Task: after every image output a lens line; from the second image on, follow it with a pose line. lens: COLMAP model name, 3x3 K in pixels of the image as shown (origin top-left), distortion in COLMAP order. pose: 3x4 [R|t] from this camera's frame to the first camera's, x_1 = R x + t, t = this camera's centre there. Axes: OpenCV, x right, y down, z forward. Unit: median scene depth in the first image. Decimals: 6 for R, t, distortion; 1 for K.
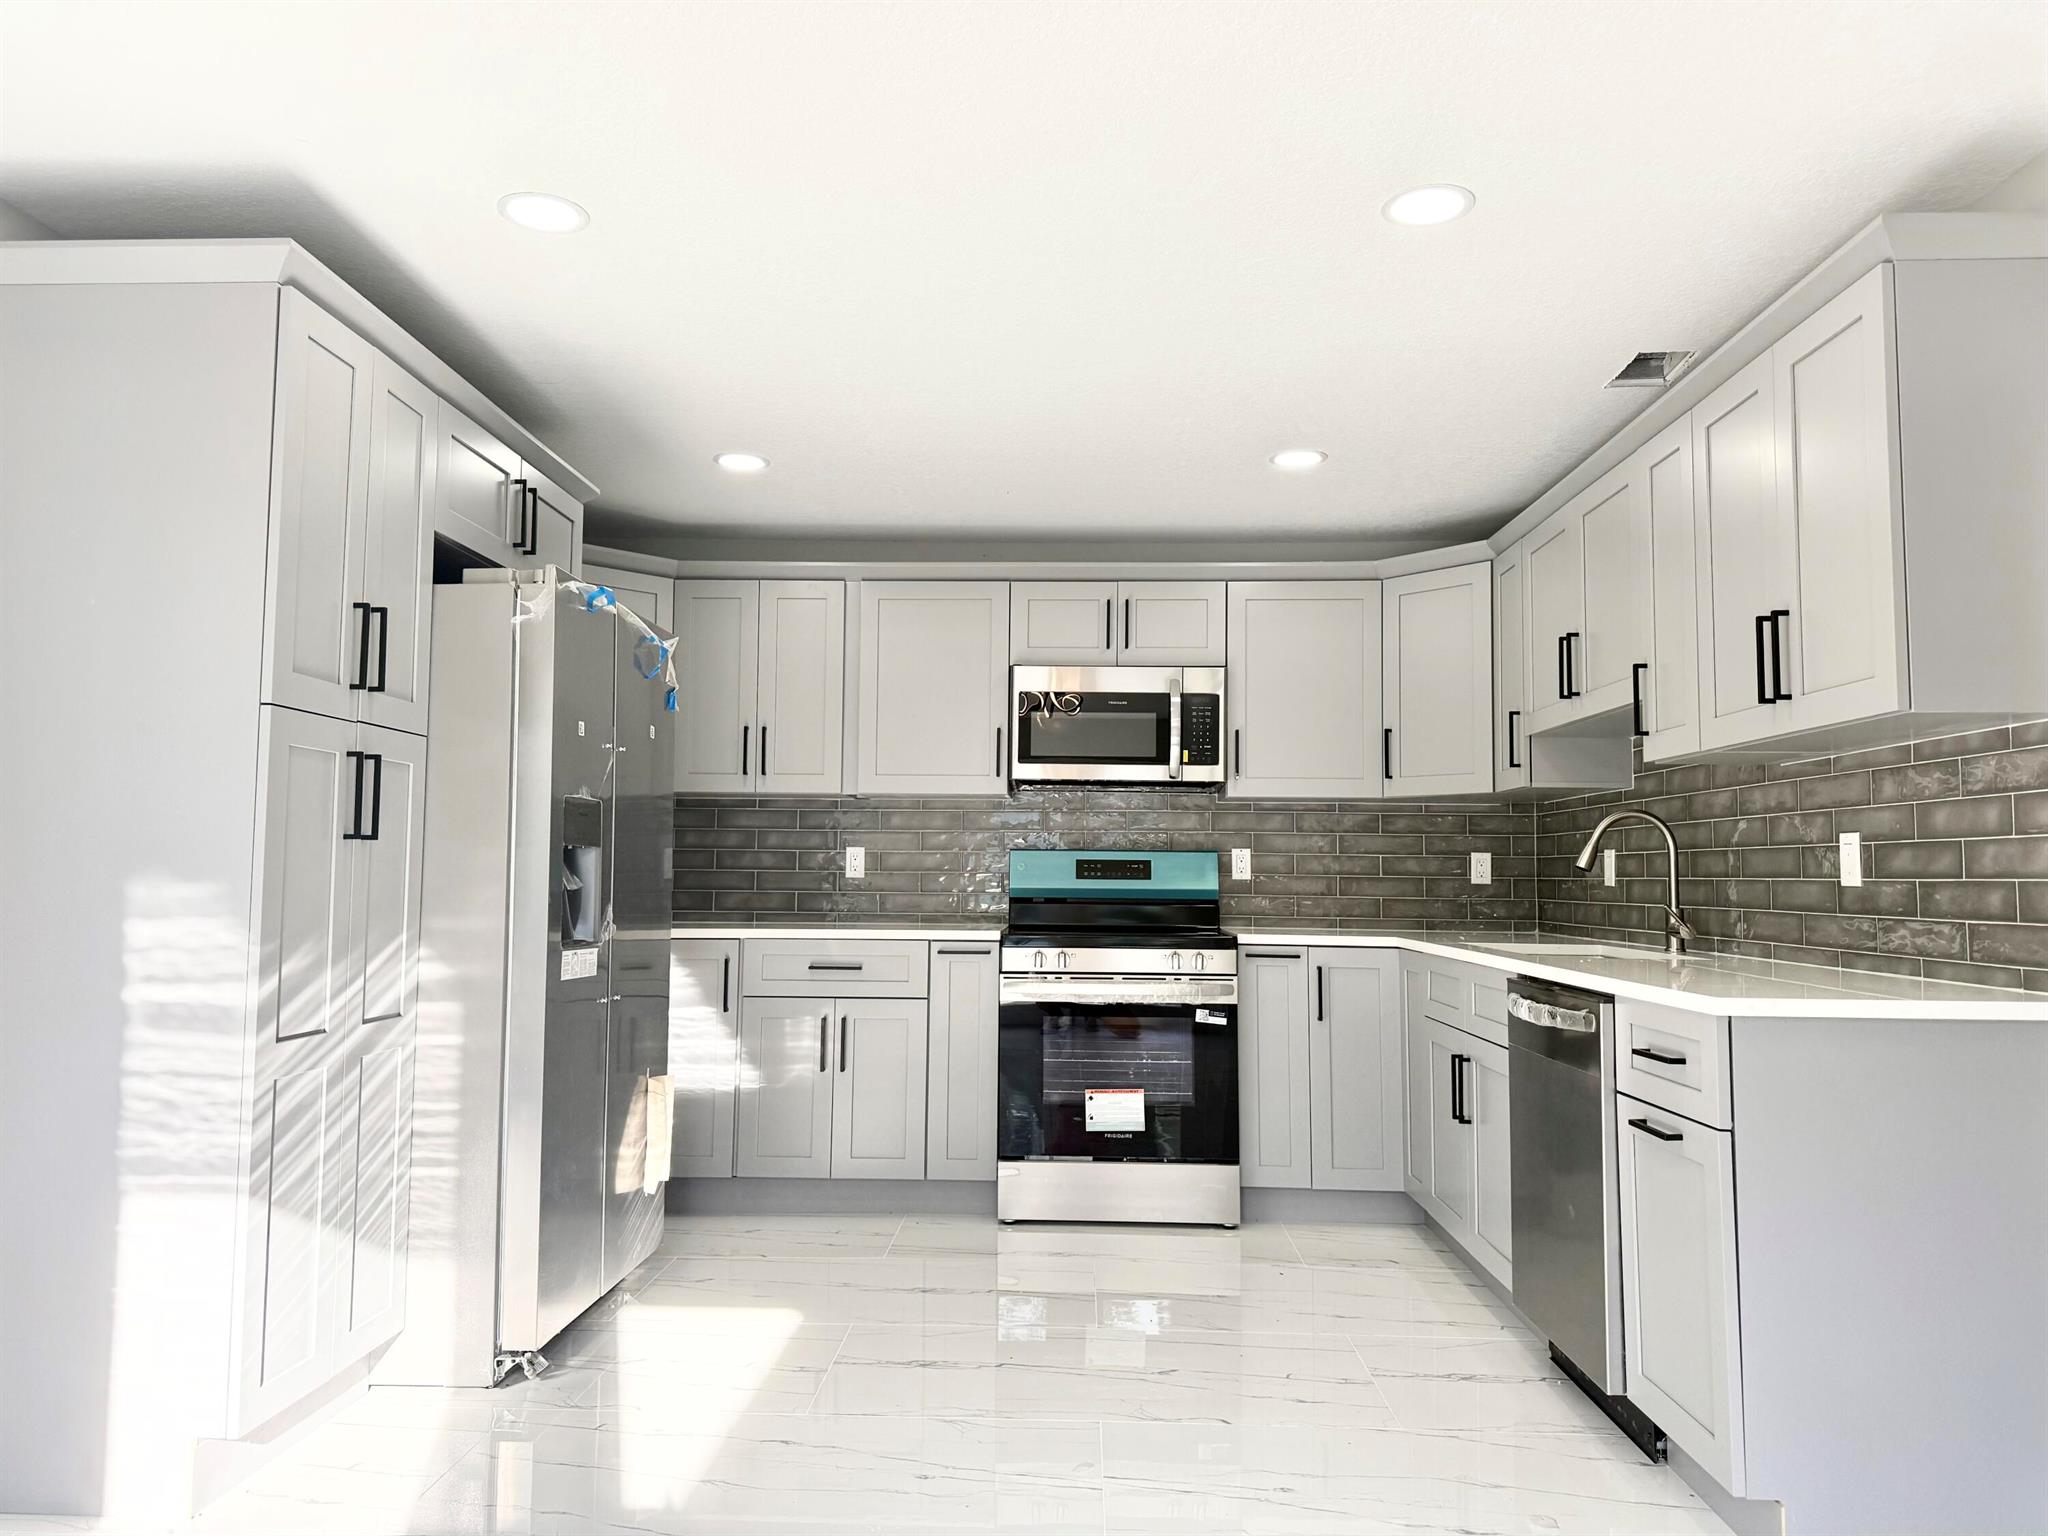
lens RADIAL K [[1480.0, 0, 1019.7], [0, 1480.0, 763.6], [0, 0, 1]] dist [0.048265, -0.078307]
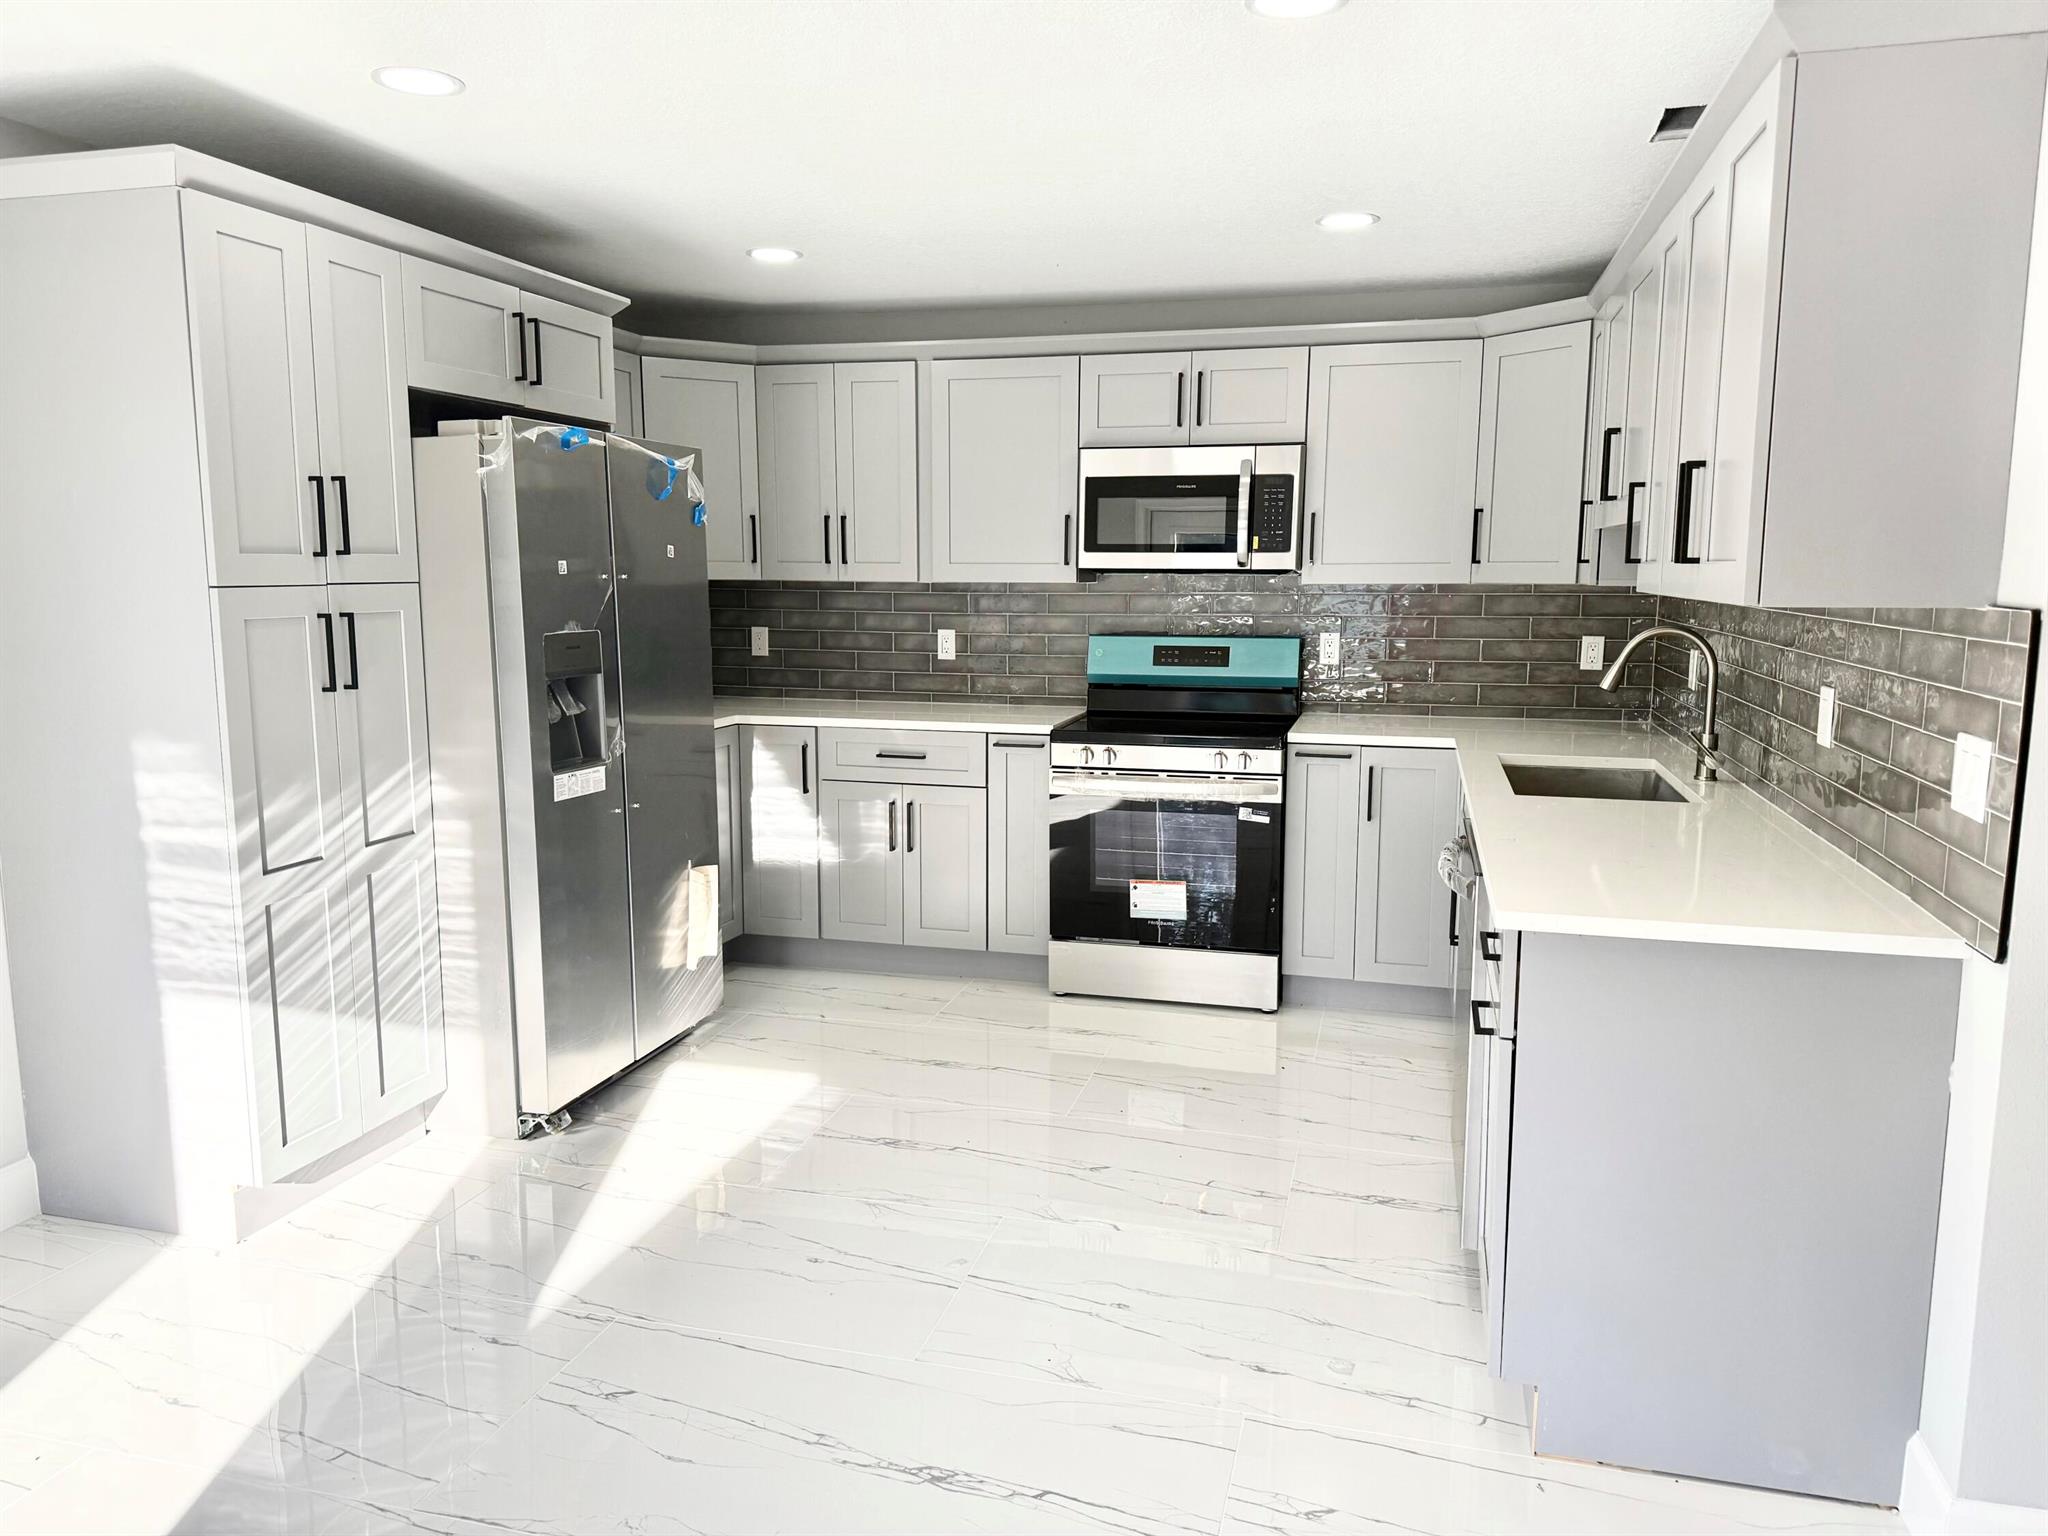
lens RADIAL K [[1480.0, 0, 1032.3], [0, 1480.0, 783.8], [0, 0, 1]] dist [0.048265, -0.078307]
pose [[0.973311, 0.027401, -0.227848, 0.214834], [0.025119, 0.974161, 0.224453, -0.079442], [0.228111, -0.224186, 0.947473, 0.023722]]
